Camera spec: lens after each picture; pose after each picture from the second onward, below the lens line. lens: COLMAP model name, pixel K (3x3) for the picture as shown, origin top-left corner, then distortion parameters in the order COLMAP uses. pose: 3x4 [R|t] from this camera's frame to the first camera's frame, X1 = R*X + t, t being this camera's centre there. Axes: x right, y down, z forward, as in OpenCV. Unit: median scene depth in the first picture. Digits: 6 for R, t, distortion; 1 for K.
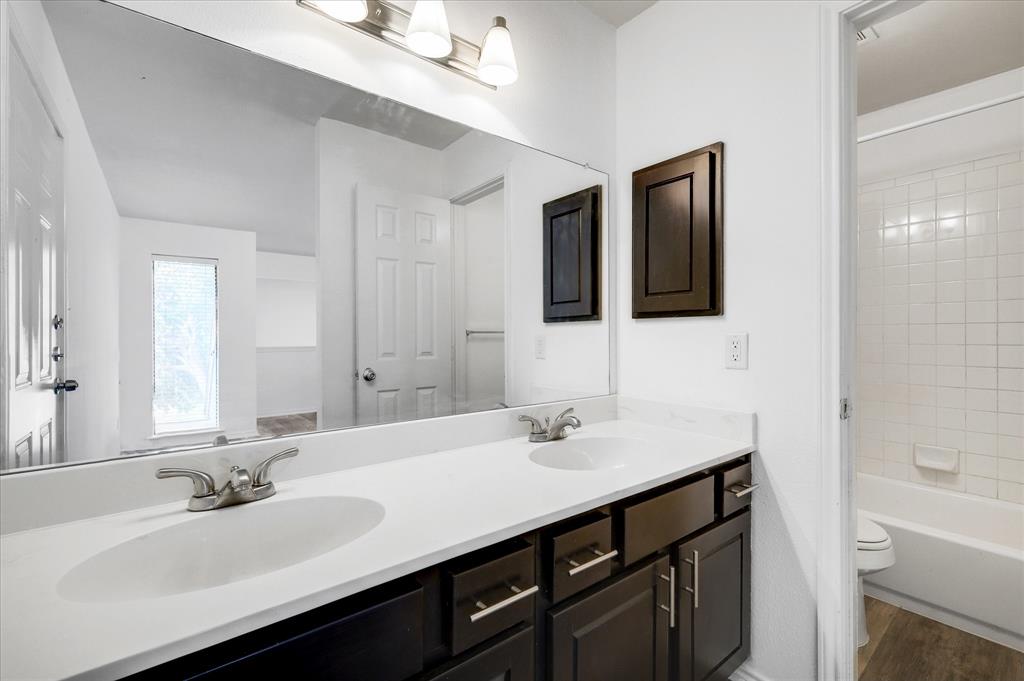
lens RADIAL K [[445.7, 0, 515.3], [0, 445.7, 336.7], [0, 0, 1]] dist [0.002417, 0.000605]
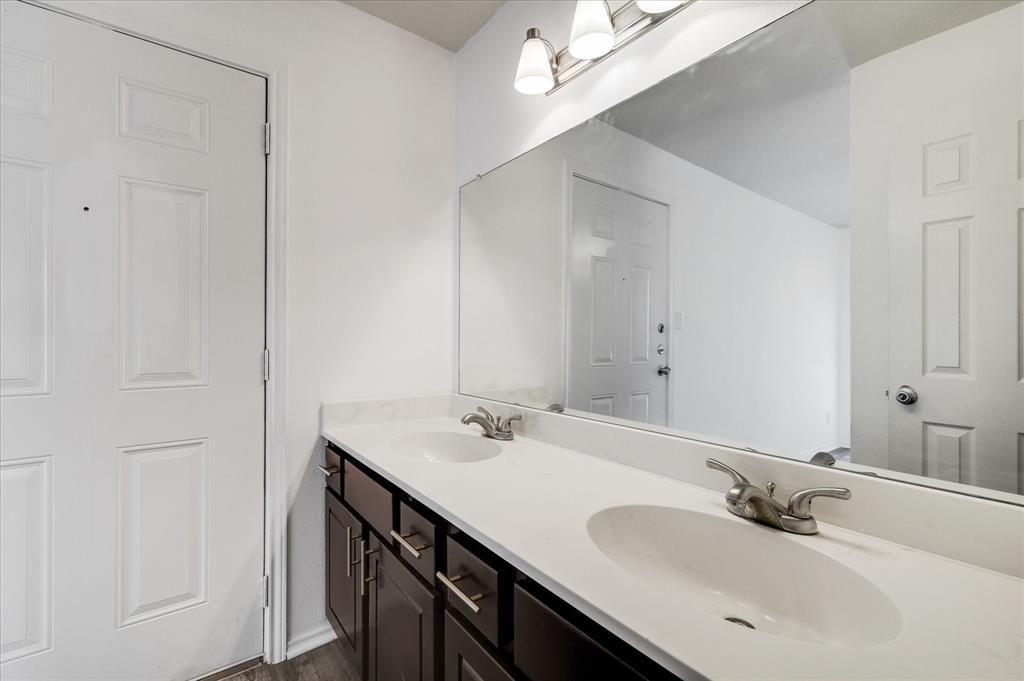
lens RADIAL K [[445.7, 0, 515.3], [0, 445.7, 336.7], [0, 0, 1]] dist [0.002417, 0.000605]
pose [[0.001374, 0.009524, -0.999954, 0.686175], [-0.001269, 0.999954, 0.009522, -0.024031], [0.999998, 0.001256, 0.001386, 0.734731]]
